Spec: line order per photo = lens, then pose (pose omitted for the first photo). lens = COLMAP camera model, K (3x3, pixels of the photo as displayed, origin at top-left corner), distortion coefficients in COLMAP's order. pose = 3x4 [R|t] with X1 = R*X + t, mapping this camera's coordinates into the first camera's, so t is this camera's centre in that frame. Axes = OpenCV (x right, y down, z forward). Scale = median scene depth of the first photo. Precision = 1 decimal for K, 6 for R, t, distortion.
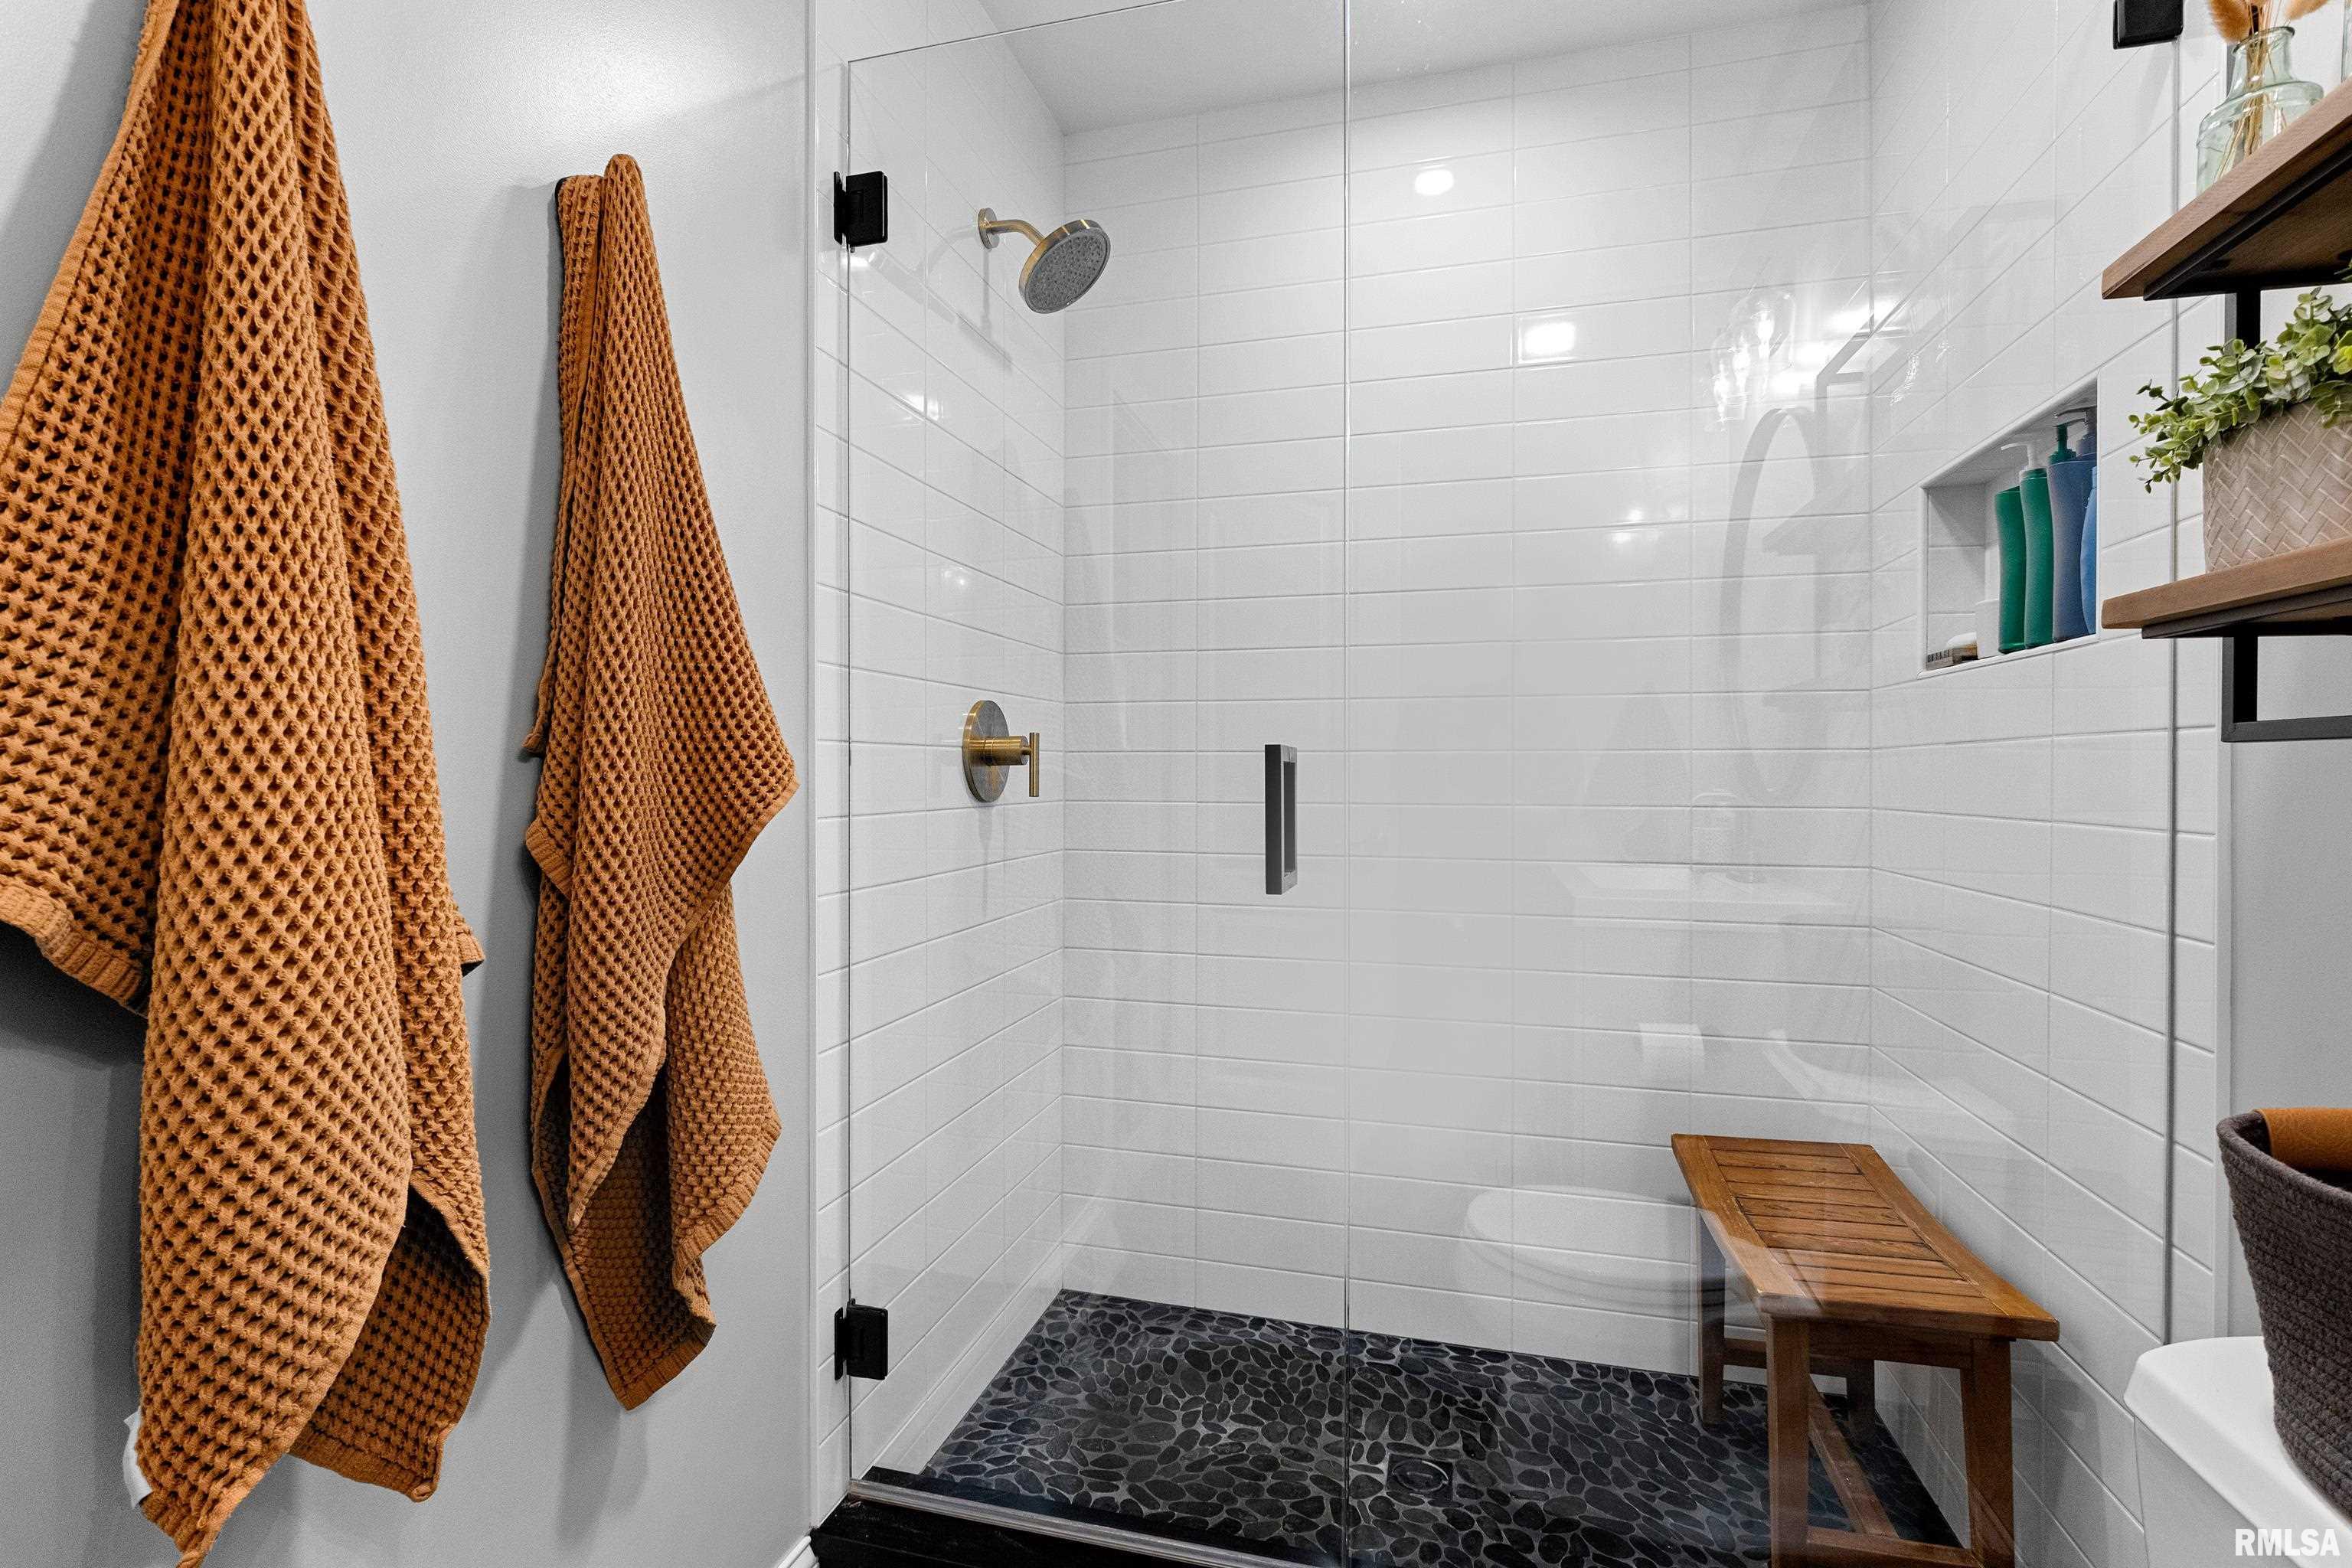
lens RADIAL K [[1107.9, 0, 1153.1], [0, 1107.9, 773.3], [0, 0, 1]] dist [0.009417, -0.000437]
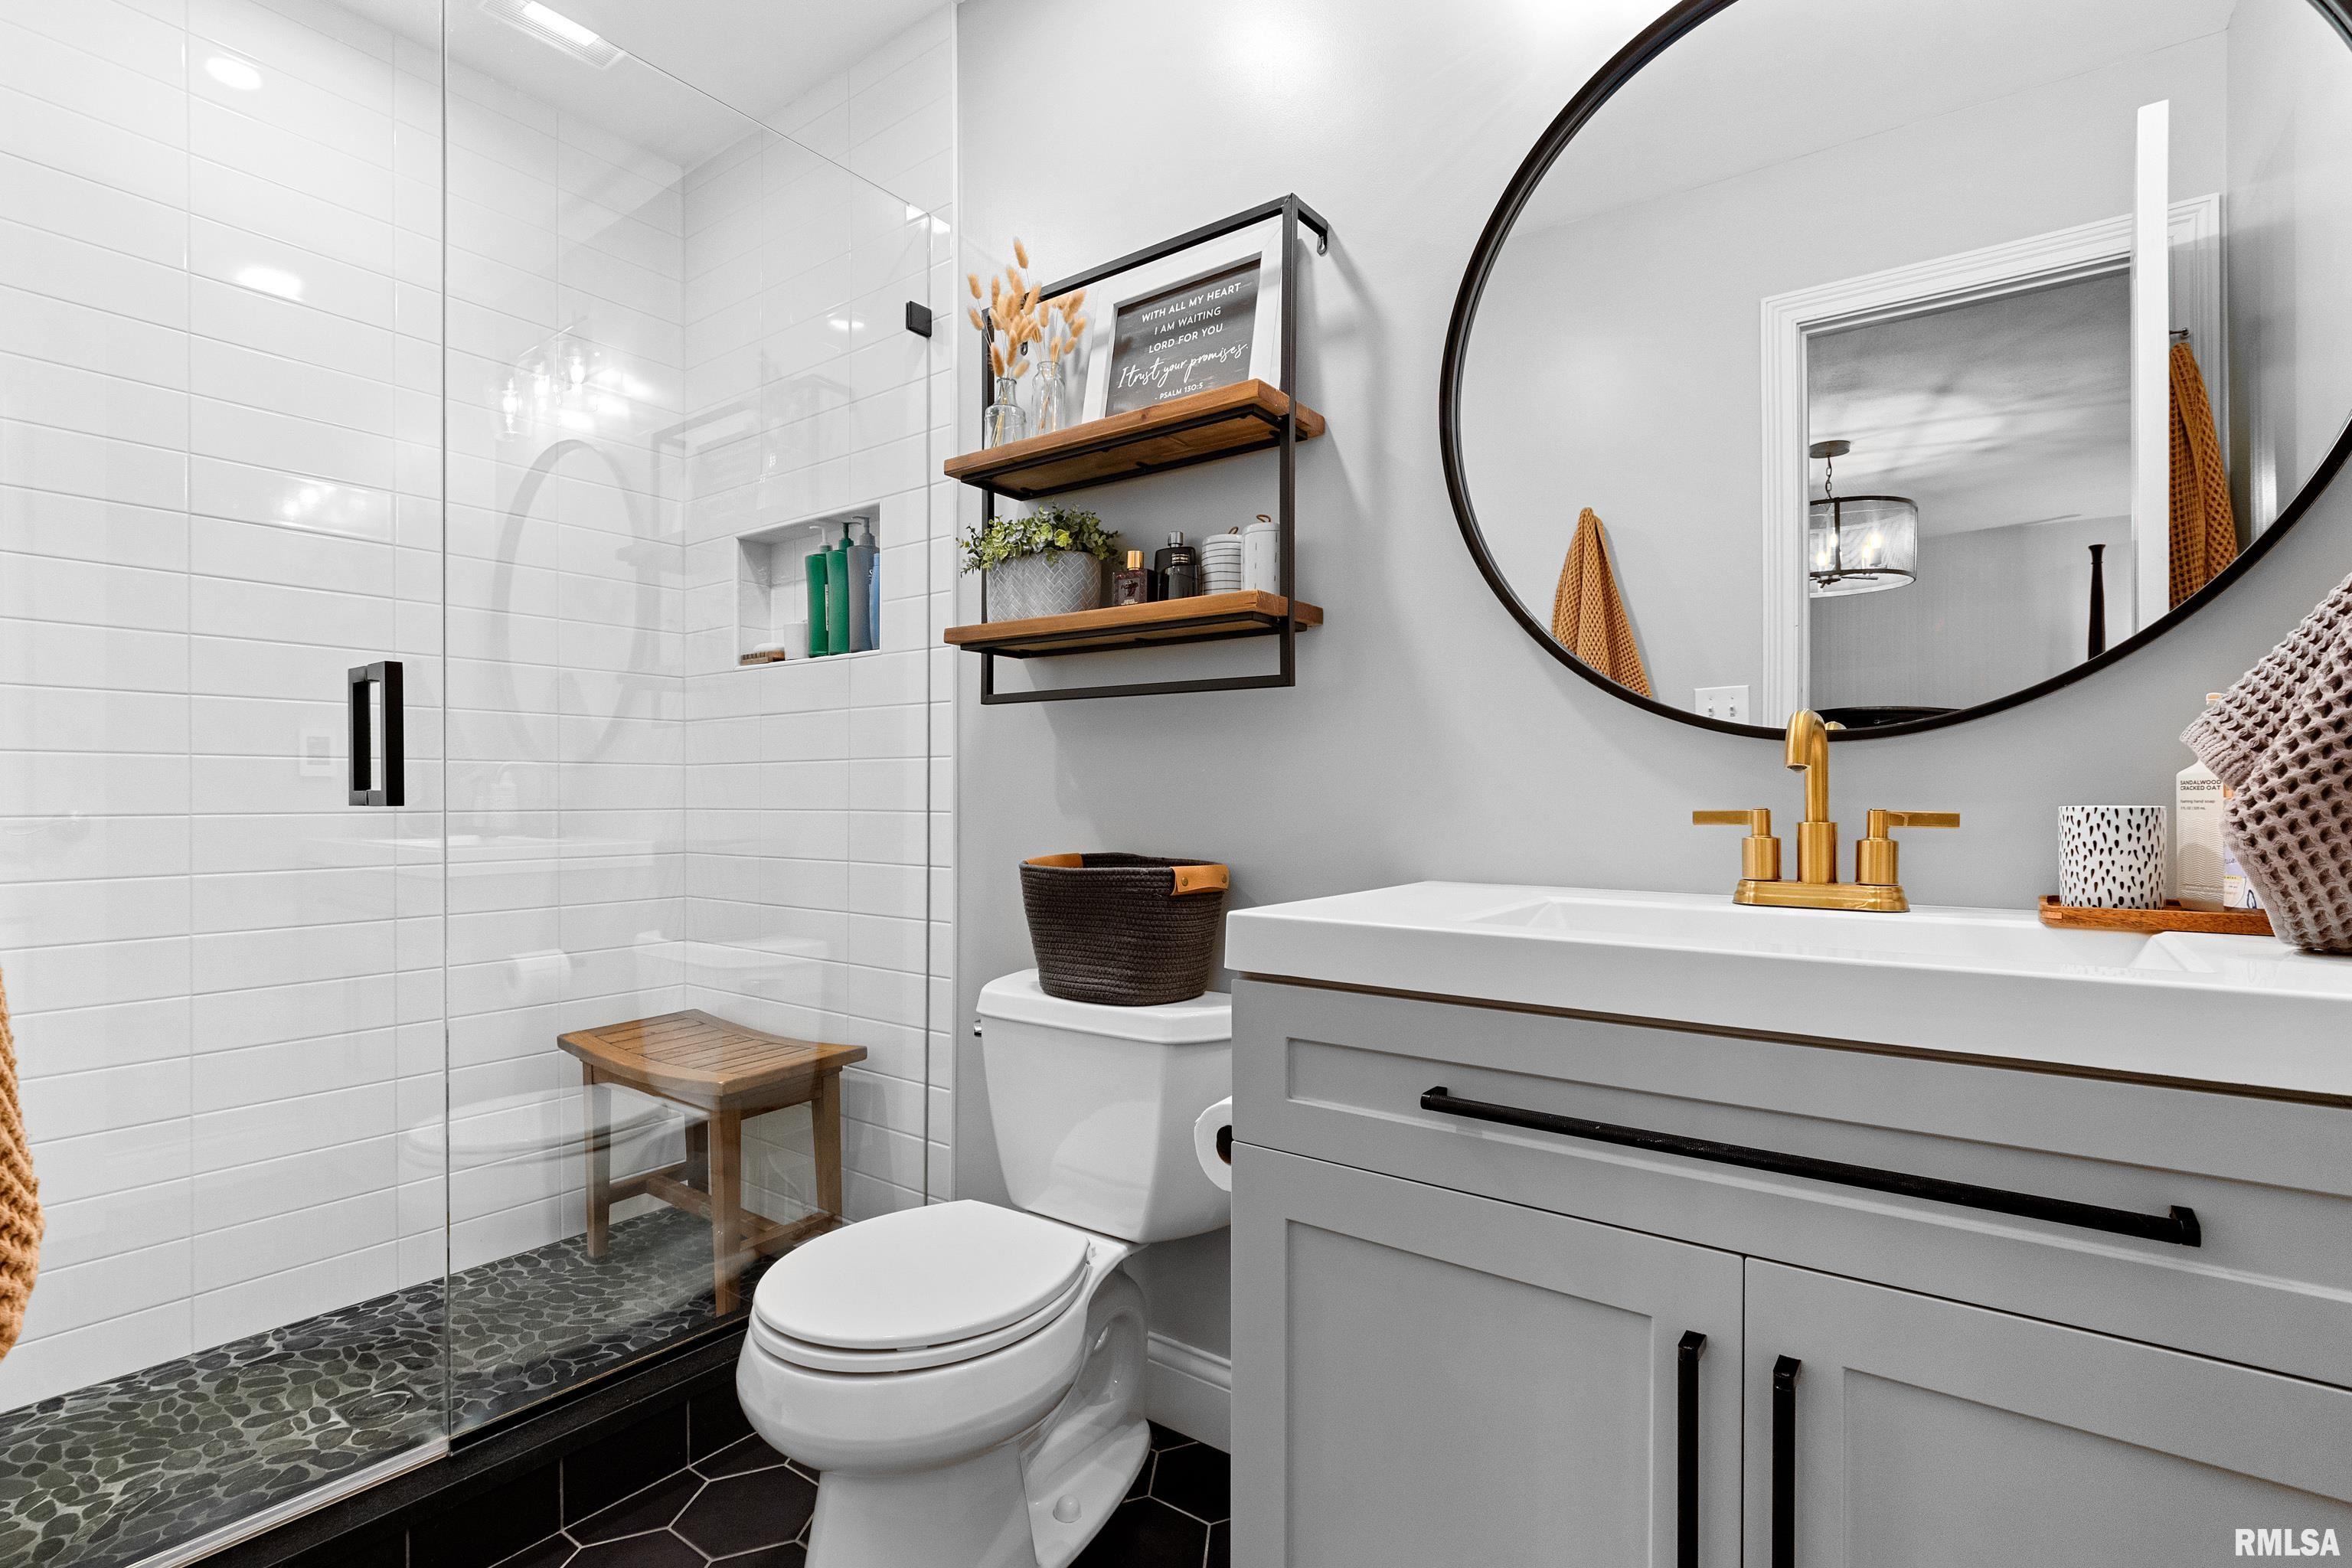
lens RADIAL K [[1107.9, 0, 1153.1], [0, 1107.9, 773.3], [0, 0, 1]] dist [0.009417, -0.000437]
pose [[0.376190, 0.014447, 0.926430, -0.426803], [-0.000947, 0.999884, -0.015207, 0.067606], [-0.926542, 0.004843, 0.376160, -0.036442]]
